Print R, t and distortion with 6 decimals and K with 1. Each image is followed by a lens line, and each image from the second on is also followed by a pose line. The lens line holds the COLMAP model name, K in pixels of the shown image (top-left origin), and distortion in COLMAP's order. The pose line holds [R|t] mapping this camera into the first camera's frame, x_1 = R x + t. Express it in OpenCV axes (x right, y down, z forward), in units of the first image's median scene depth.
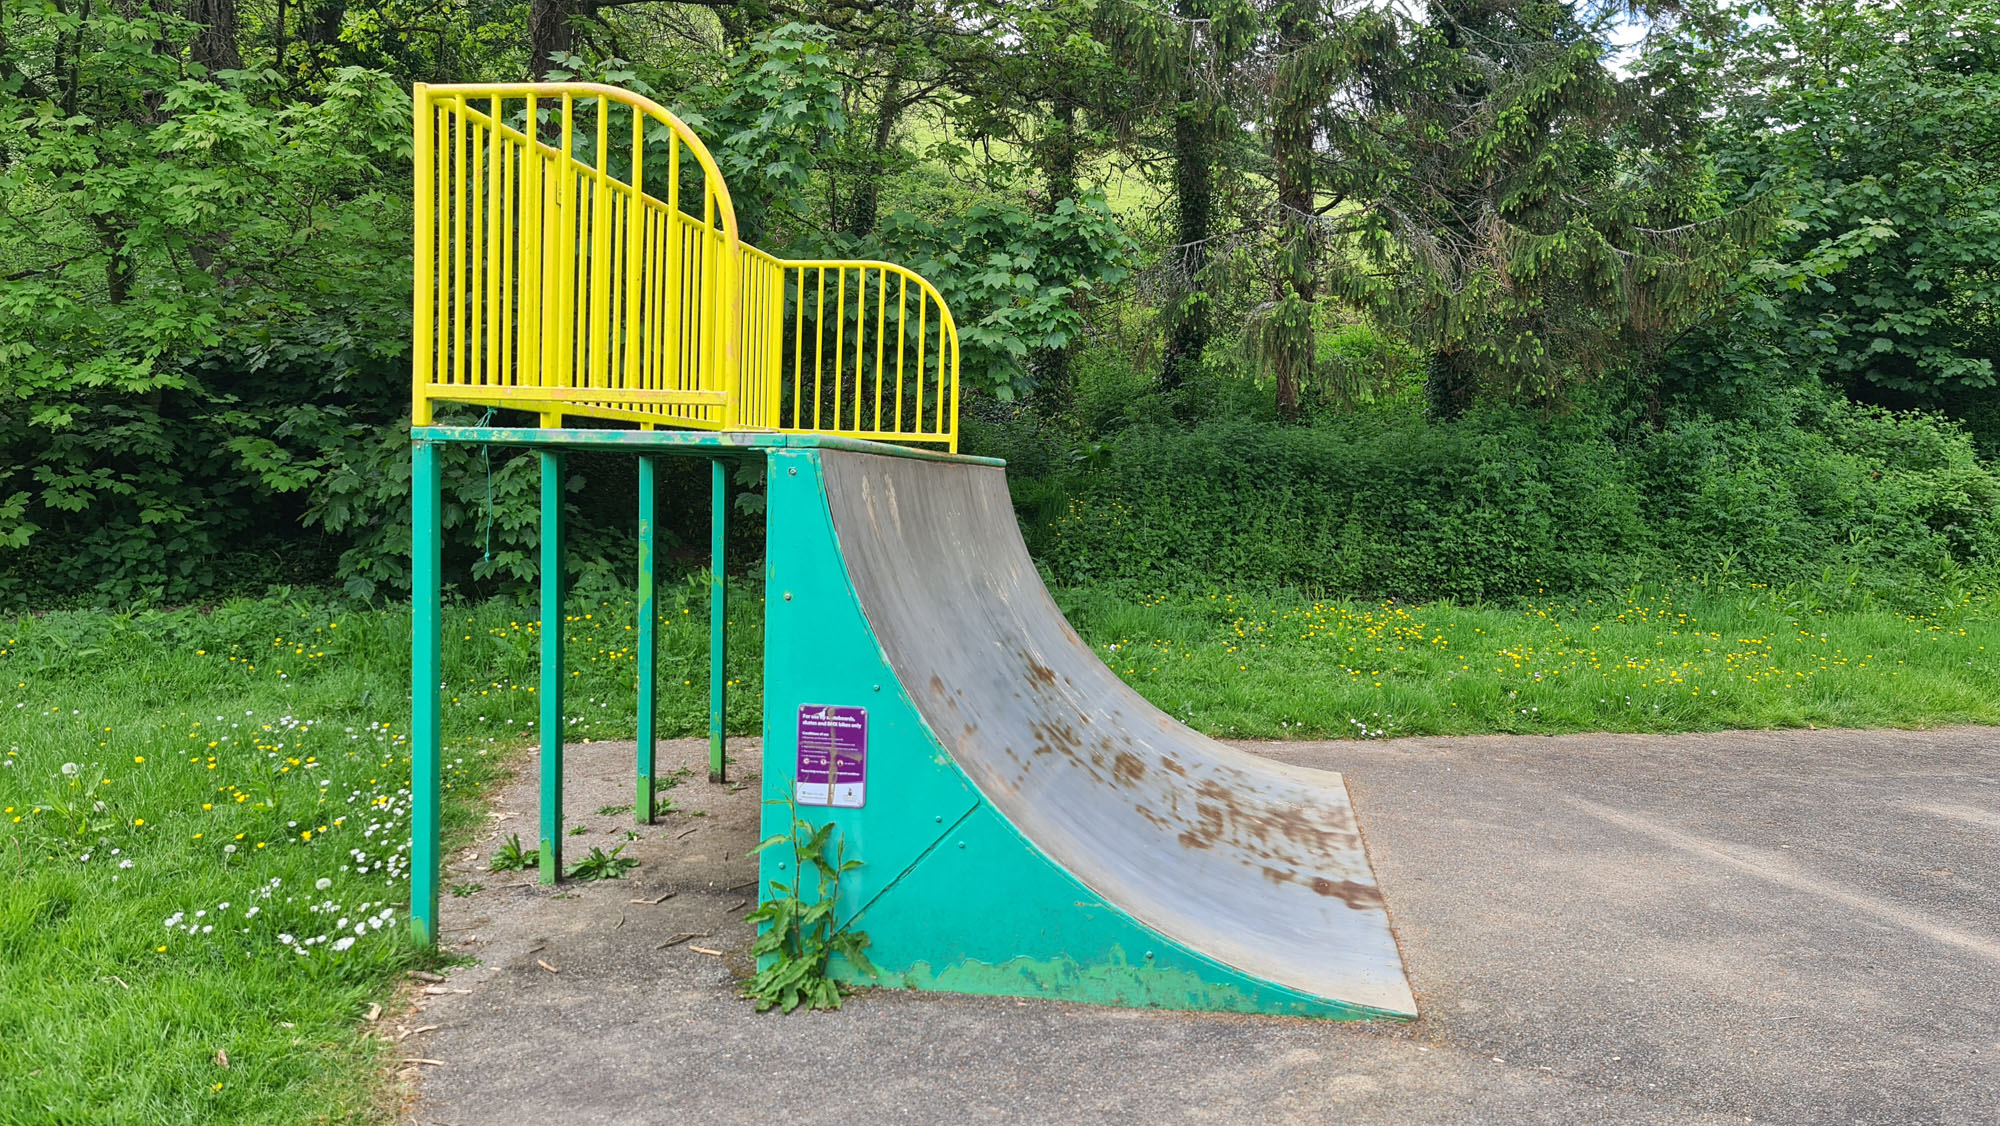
lens RADIAL K [[1460.3, 0, 1025.5], [0, 1460.3, 564.2], [0, 0, 1]] dist [0.096100, -0.075301]
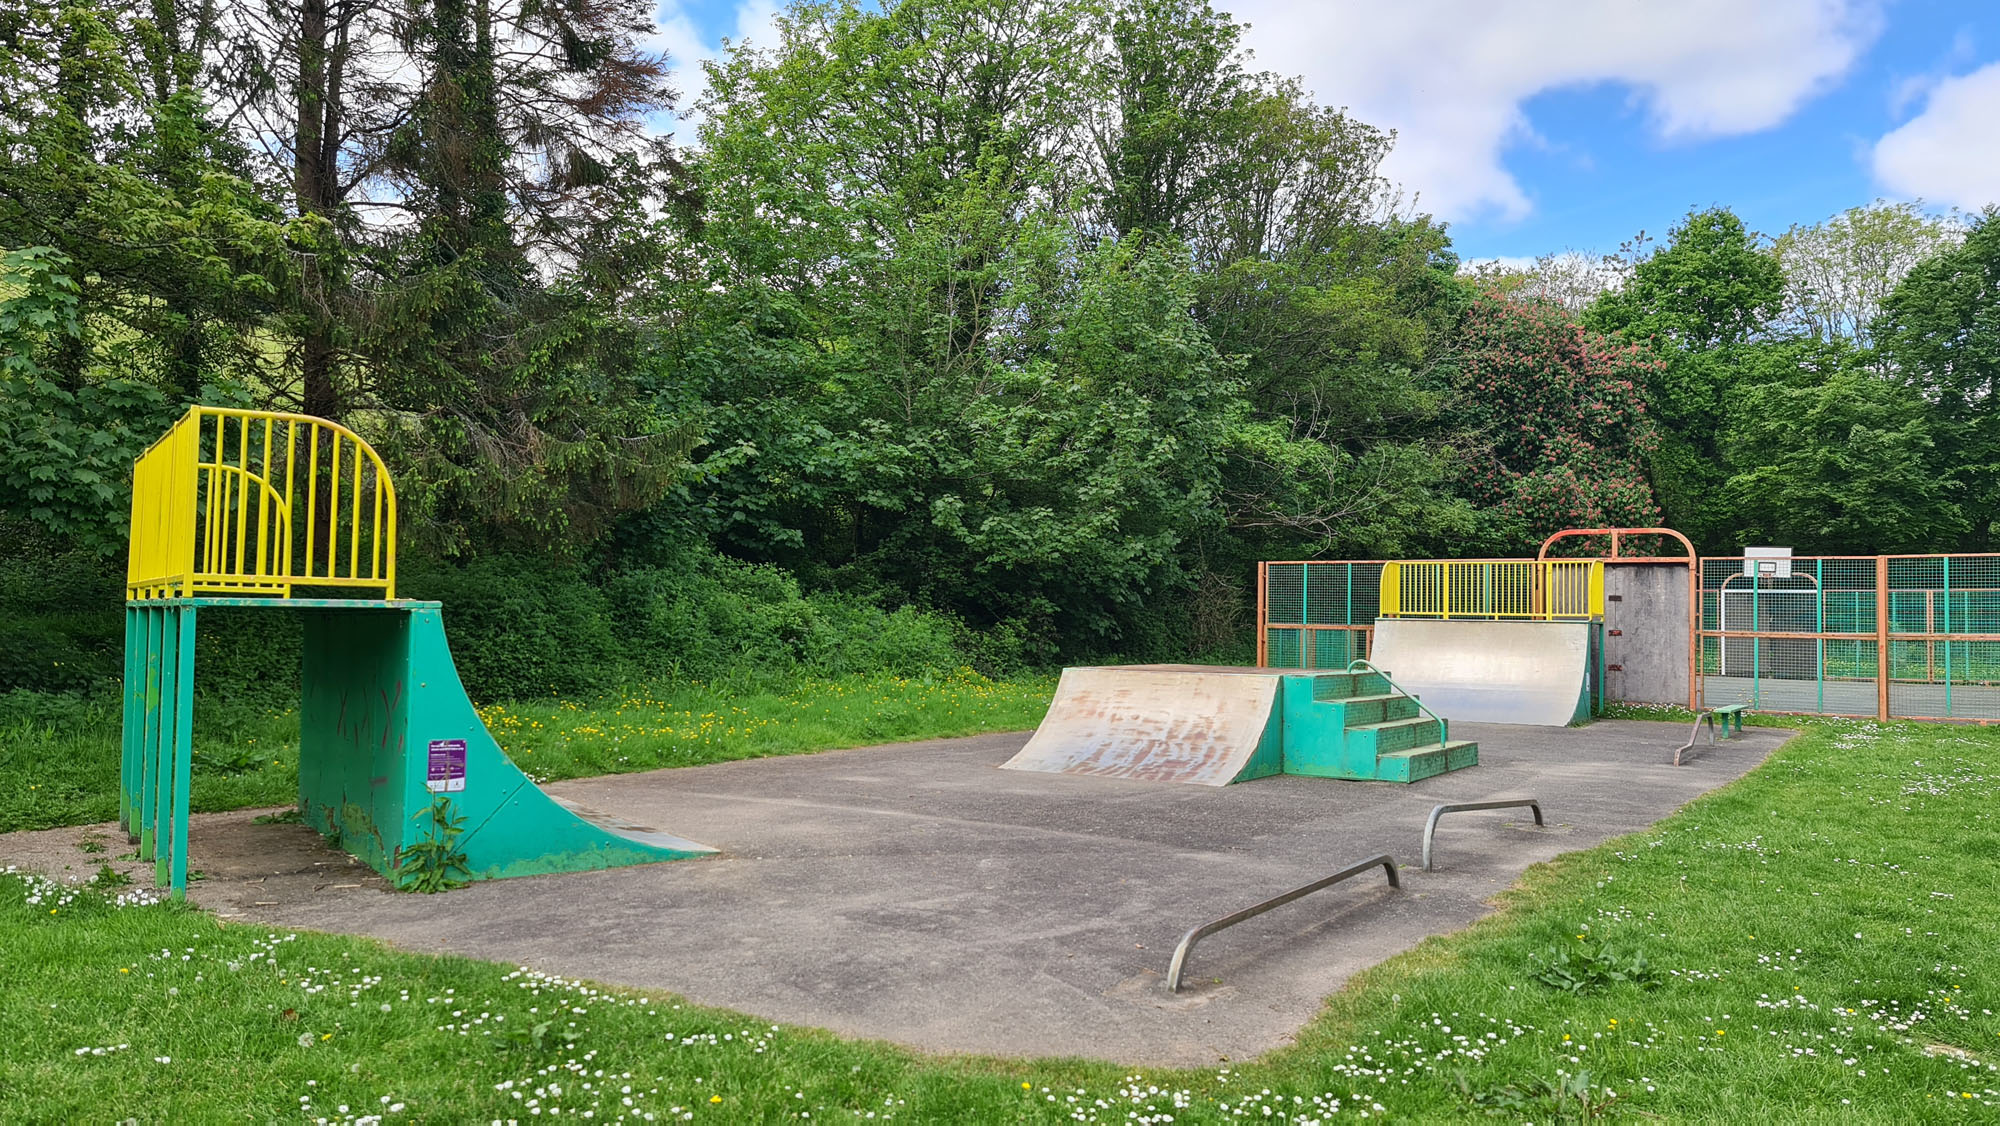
lens RADIAL K [[1466.7, 0, 1010.2], [0, 1466.7, 566.4], [0, 0, 1]] dist [0.073053, -0.038213]
pose [[0.730823, 0.012746, 0.682448, -0.265720], [0.042827, 0.996999, -0.064484, 0.007166], [-0.681222, 0.076354, 0.728084, -0.277135]]
